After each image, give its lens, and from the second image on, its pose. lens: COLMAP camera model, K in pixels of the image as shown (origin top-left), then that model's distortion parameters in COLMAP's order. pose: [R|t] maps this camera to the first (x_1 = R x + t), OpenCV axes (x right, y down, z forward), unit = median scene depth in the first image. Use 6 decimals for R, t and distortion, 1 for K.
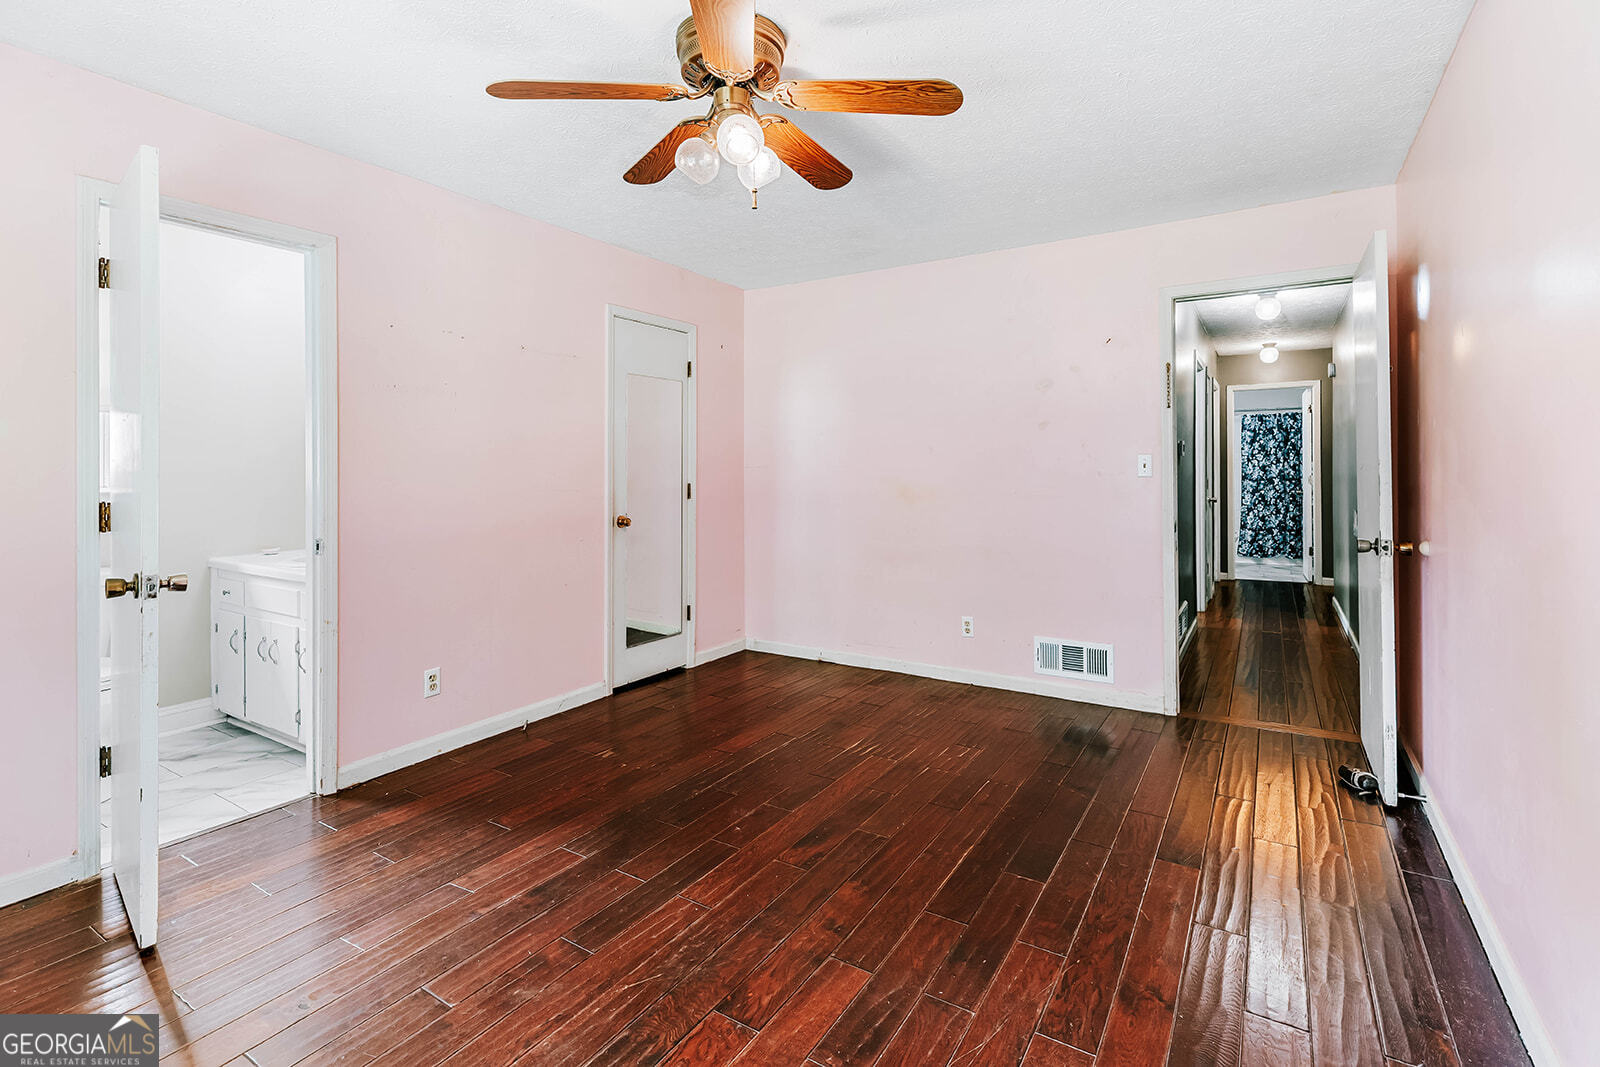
lens RADIAL K [[743.3, 0, 795.3], [0, 743.3, 473.5], [0, 0, 1]] dist [0.008466, -0.001656]
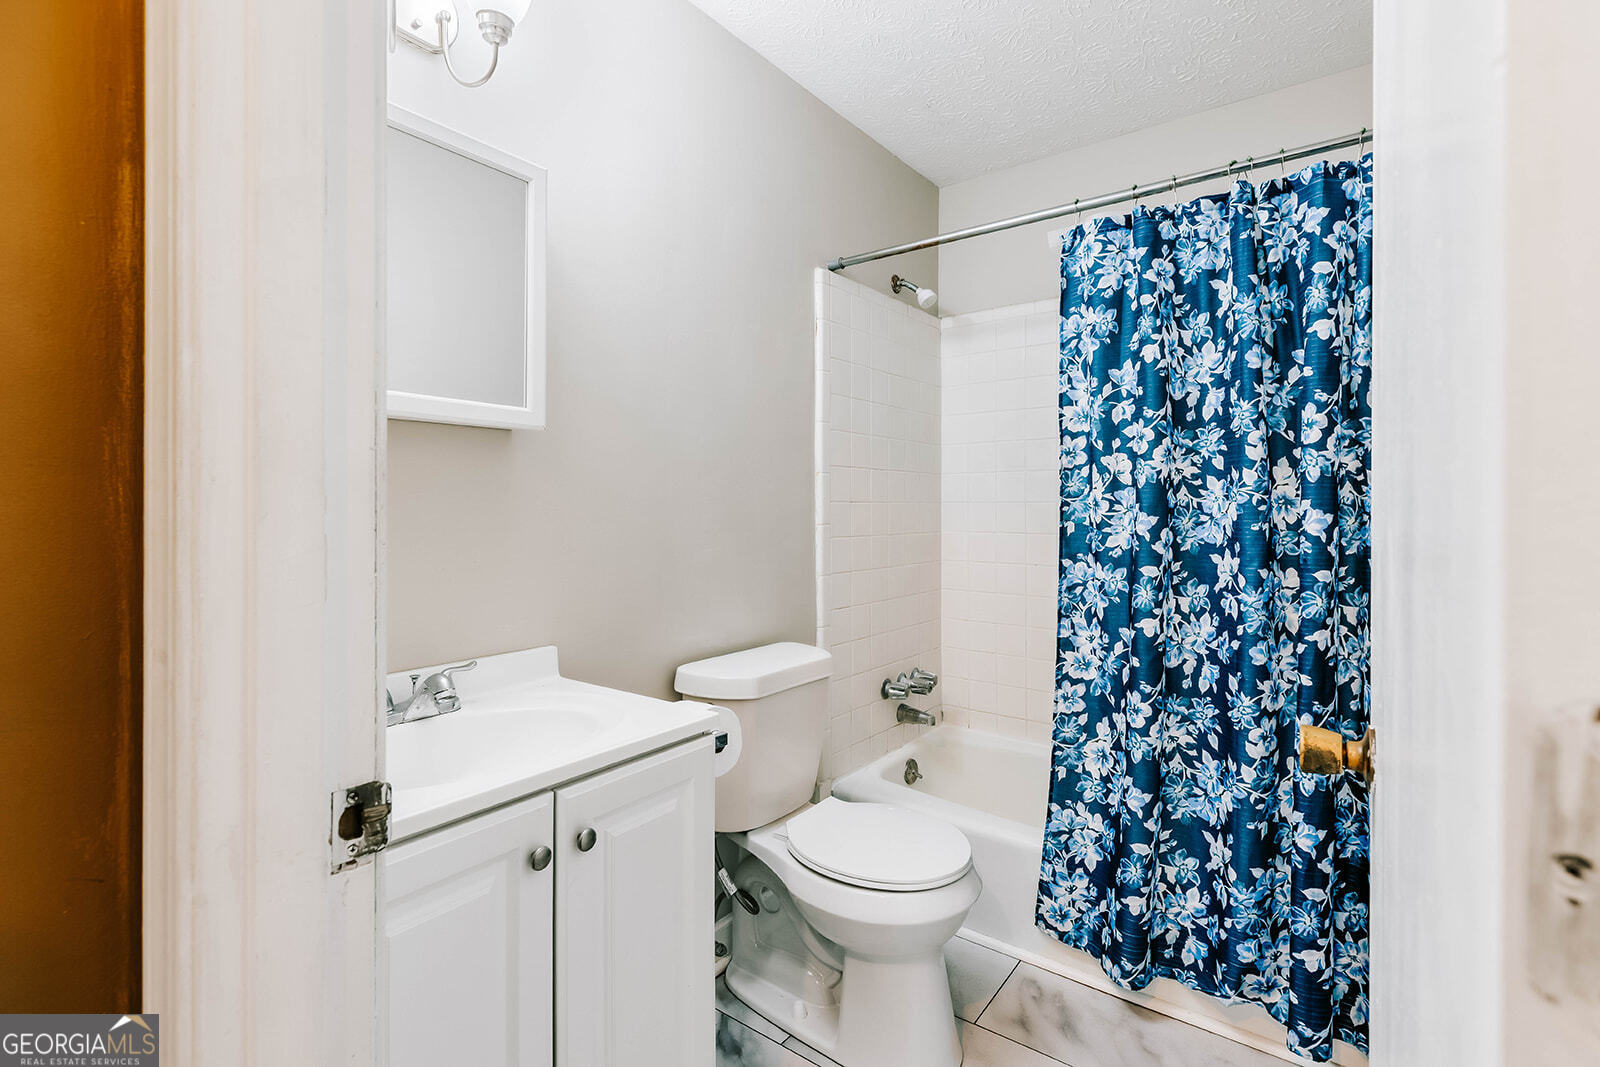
lens RADIAL K [[743.3, 0, 798.9], [0, 743.3, 519.2], [0, 0, 1]] dist [0.008466, -0.001656]
pose [[0.997547, 0.003506, -0.069911, 0.551793], [-0.002866, 0.999953, 0.009242, -0.002968], [0.069940, -0.009019, 0.997510, 0.809326]]
